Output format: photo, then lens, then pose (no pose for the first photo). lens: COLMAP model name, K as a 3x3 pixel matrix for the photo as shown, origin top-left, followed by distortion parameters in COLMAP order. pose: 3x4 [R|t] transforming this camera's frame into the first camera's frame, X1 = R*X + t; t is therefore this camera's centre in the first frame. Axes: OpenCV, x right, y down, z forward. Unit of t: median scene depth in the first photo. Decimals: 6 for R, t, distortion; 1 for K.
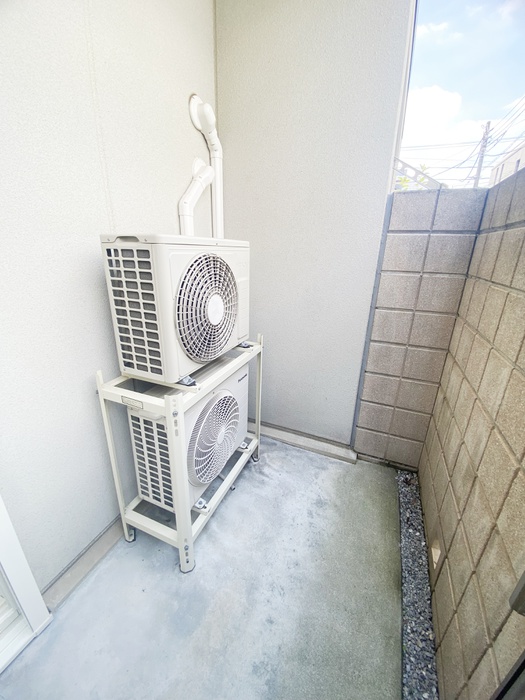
lens RADIAL K [[282.8, 0, 261.5], [0, 282.8, 349.7], [0, 0, 1]] dist [-0.000592, -0.000712]
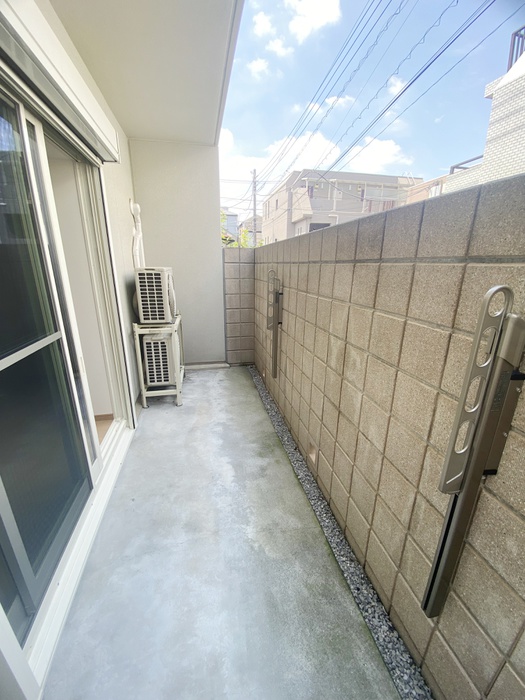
lens RADIAL K [[282.8, 0, 261.5], [0, 282.8, 352.5], [0, 0, 1]] dist [-0.000592, -0.000712]
pose [[0.823143, -0.177519, 0.539372, -0.711750], [0.197513, 0.980072, 0.021136, 0.338319], [-0.532376, 0.089136, 0.841802, -1.107626]]
